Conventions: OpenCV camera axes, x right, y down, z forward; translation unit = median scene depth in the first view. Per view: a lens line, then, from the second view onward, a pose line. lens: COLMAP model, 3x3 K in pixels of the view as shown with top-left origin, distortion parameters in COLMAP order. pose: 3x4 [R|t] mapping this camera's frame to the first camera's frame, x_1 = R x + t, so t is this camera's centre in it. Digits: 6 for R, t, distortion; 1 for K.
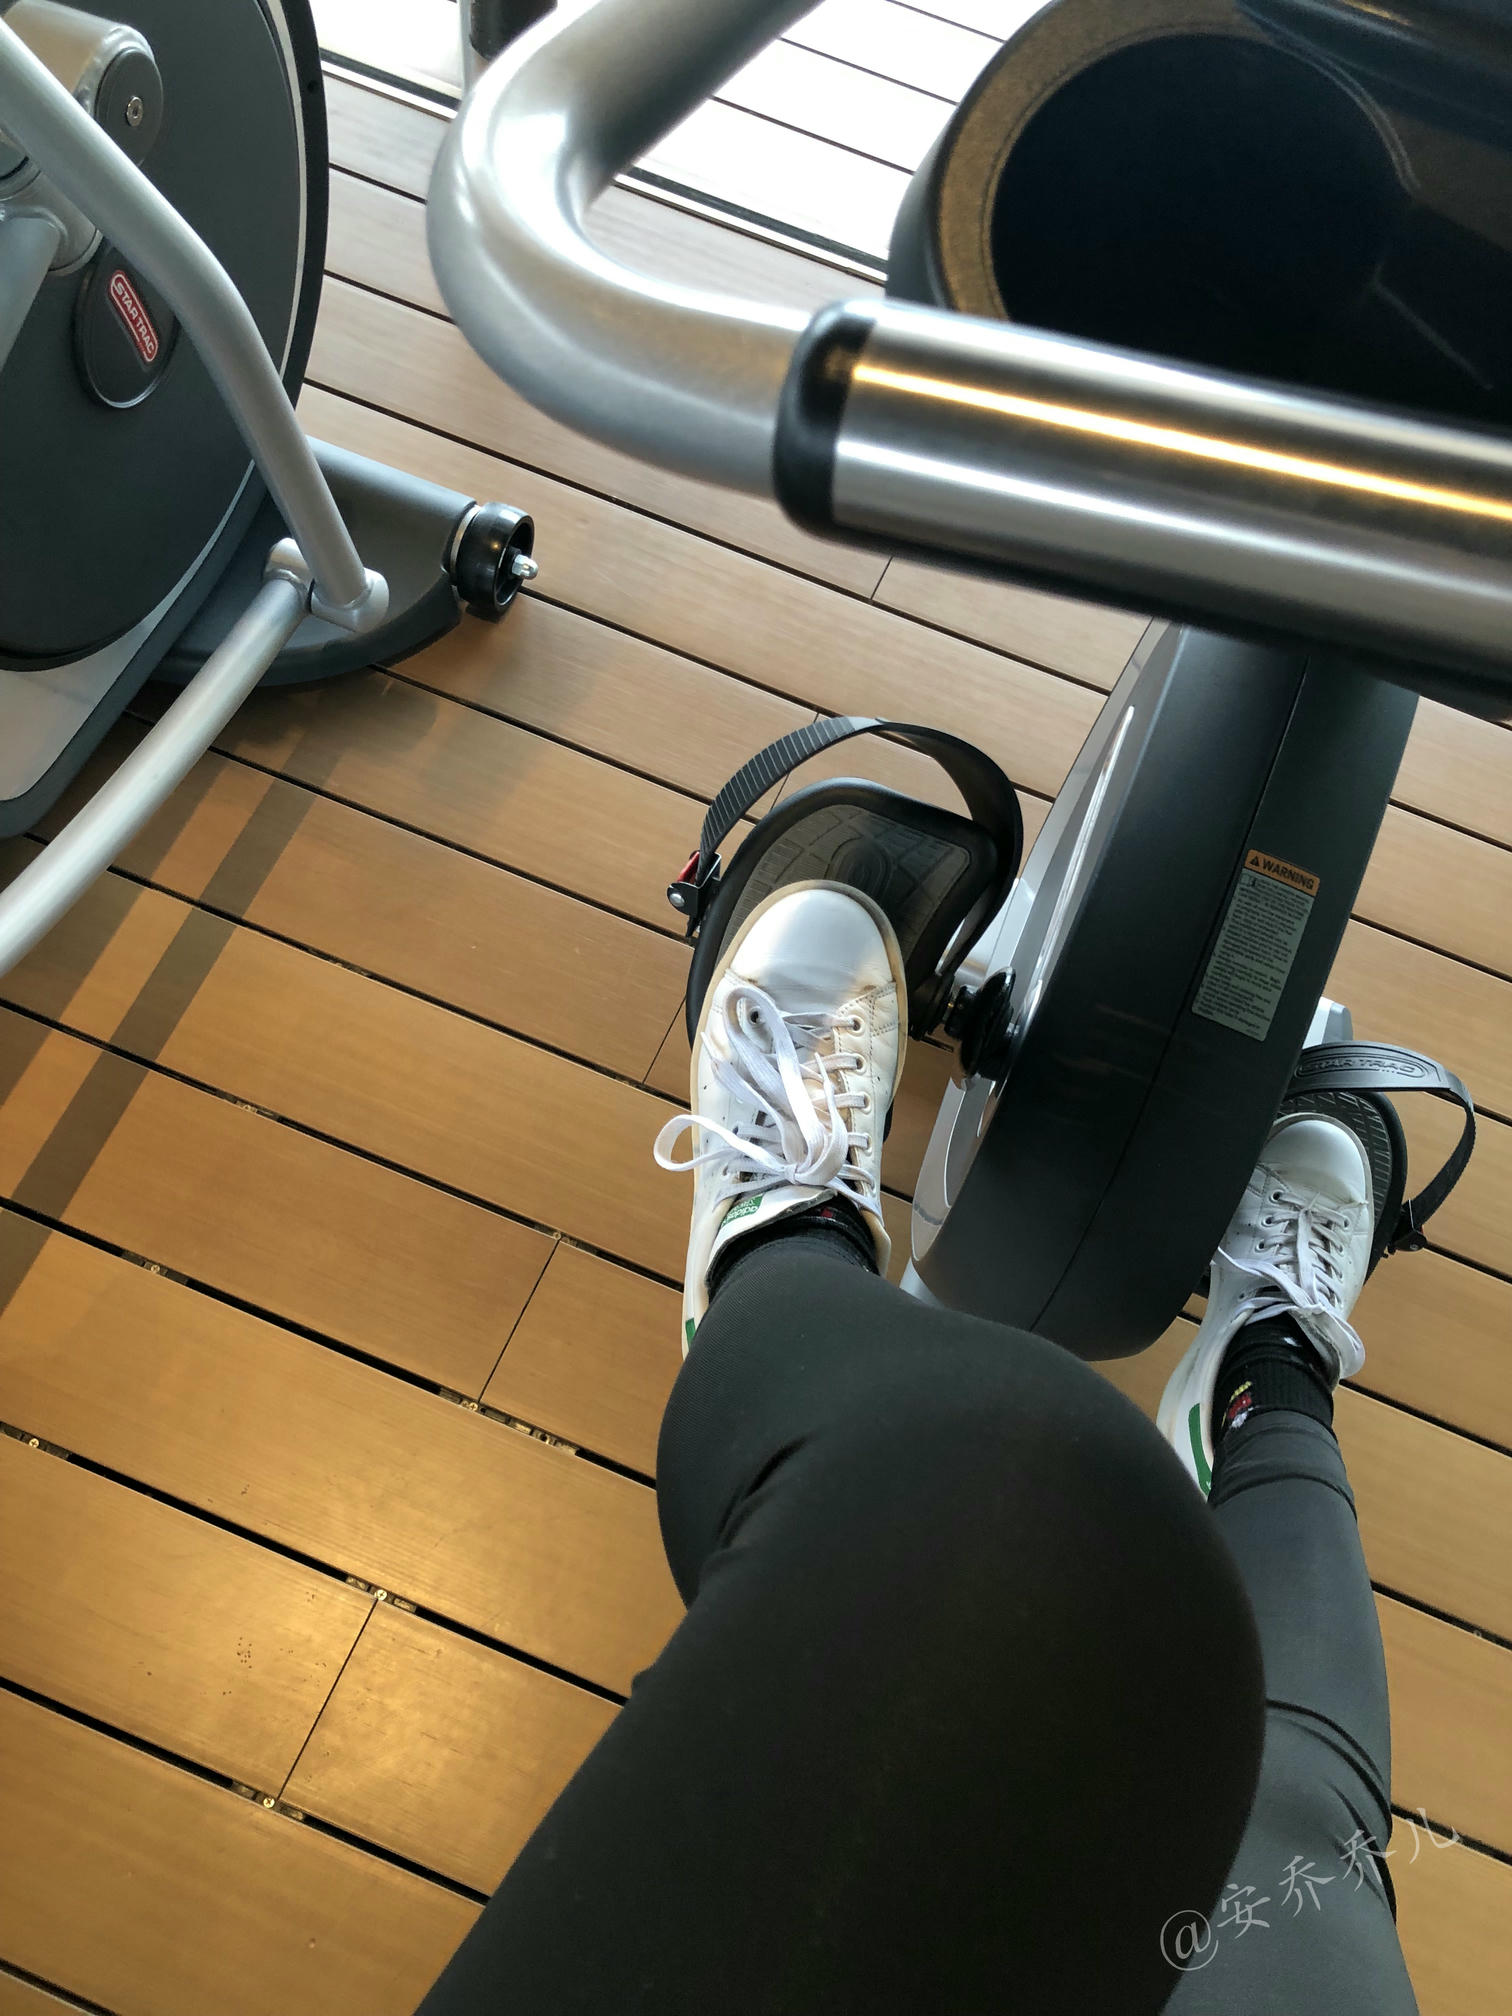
lens RADIAL K [[1695.5, 0, 760.6], [0, 1695.5, 1018.3], [0, 0, 1]] dist [0.042035, -0.038365]
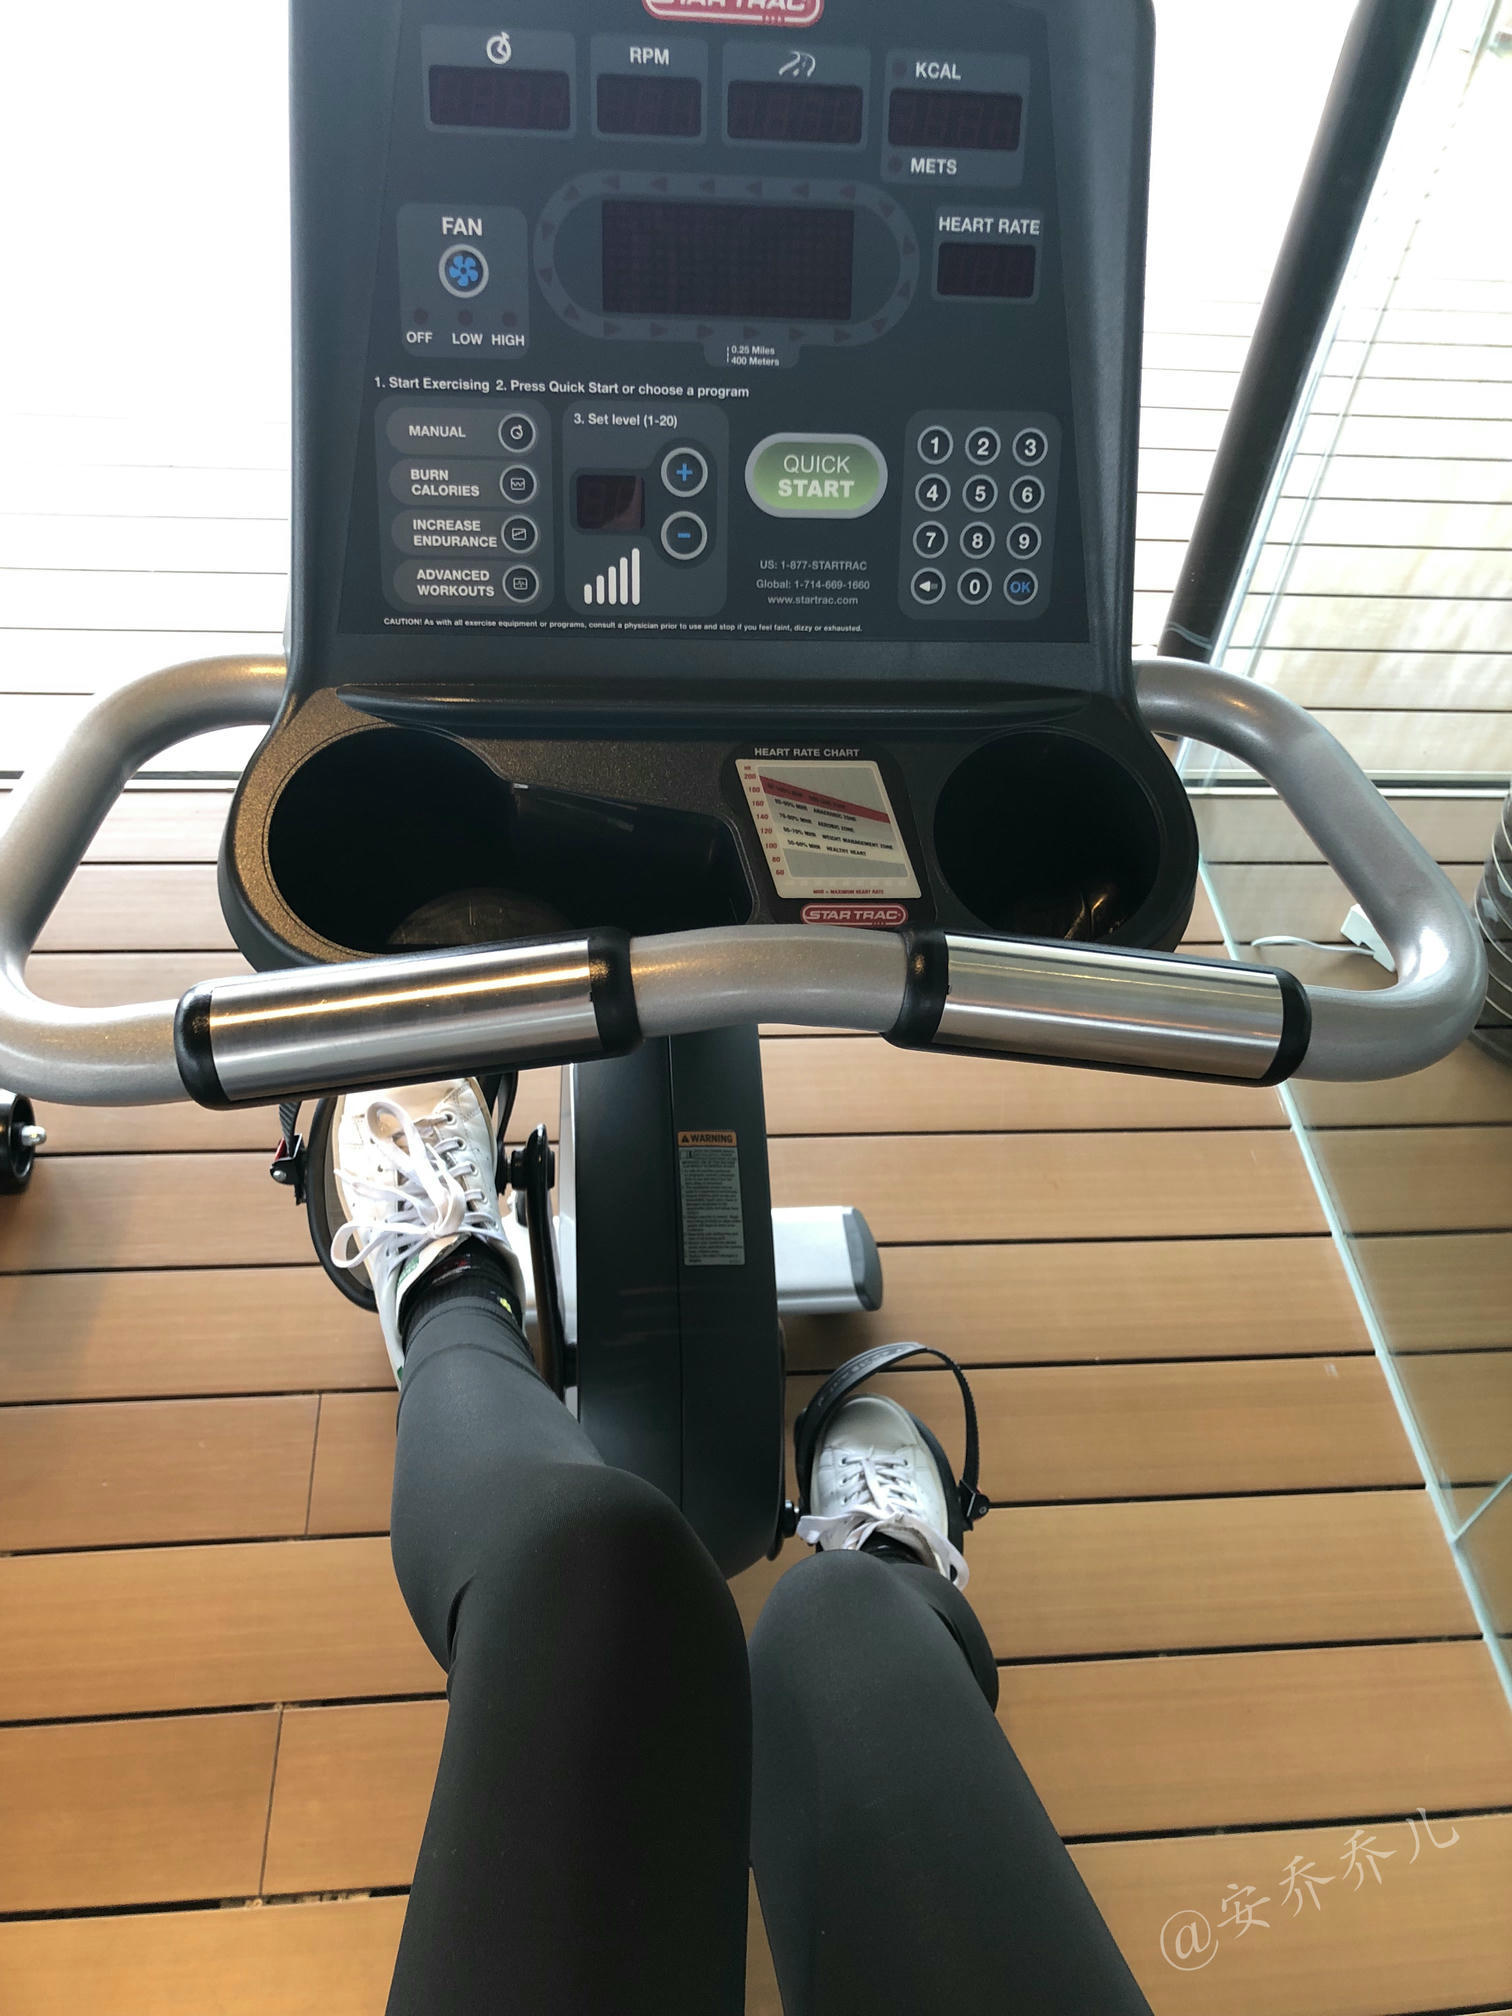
lens RADIAL K [[1695.5, 0, 780.3], [0, 1695.5, 976.7], [0, 0, 1]] dist [0.042035, -0.038365]
pose [[0.891425, -0.356633, 0.279597, 0.035169], [0.411078, 0.896043, -0.167696, 0.044705], [-0.190725, 0.264425, 0.945359, -0.283765]]
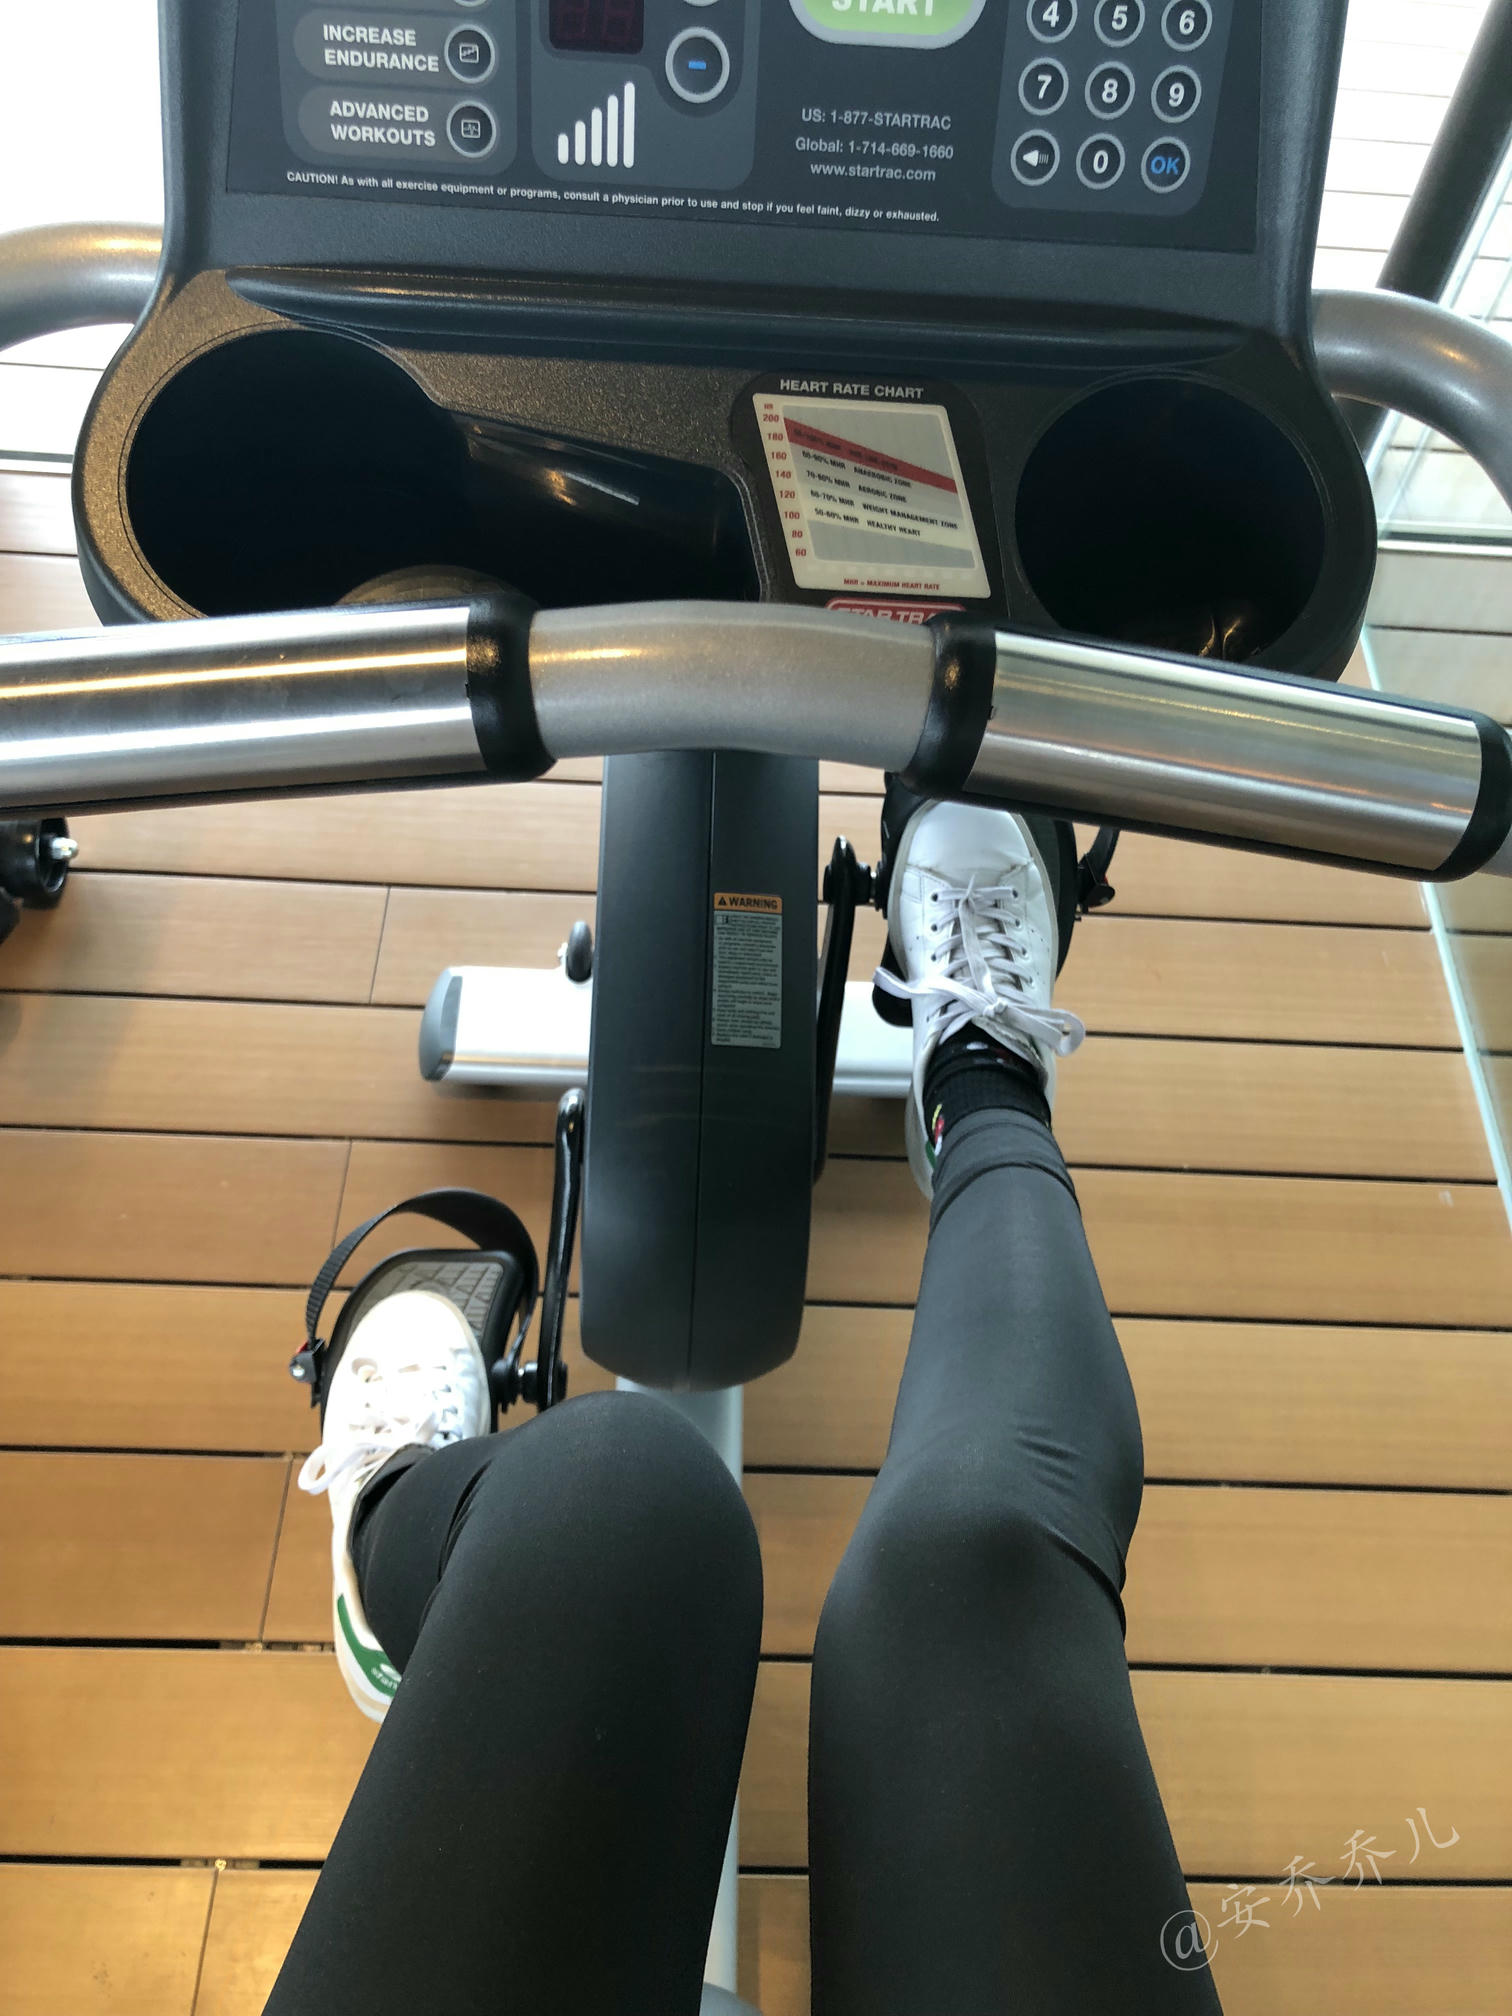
lens RADIAL K [[1695.5, 0, 763.3], [0, 1695.5, 993.0], [0, 0, 1]] dist [0.042035, -0.038365]
pose [[0.930683, -0.330588, 0.156657, 0.118246], [0.342988, 0.937462, -0.059359, 0.041871], [-0.127237, 0.108976, 0.985868, -0.113931]]
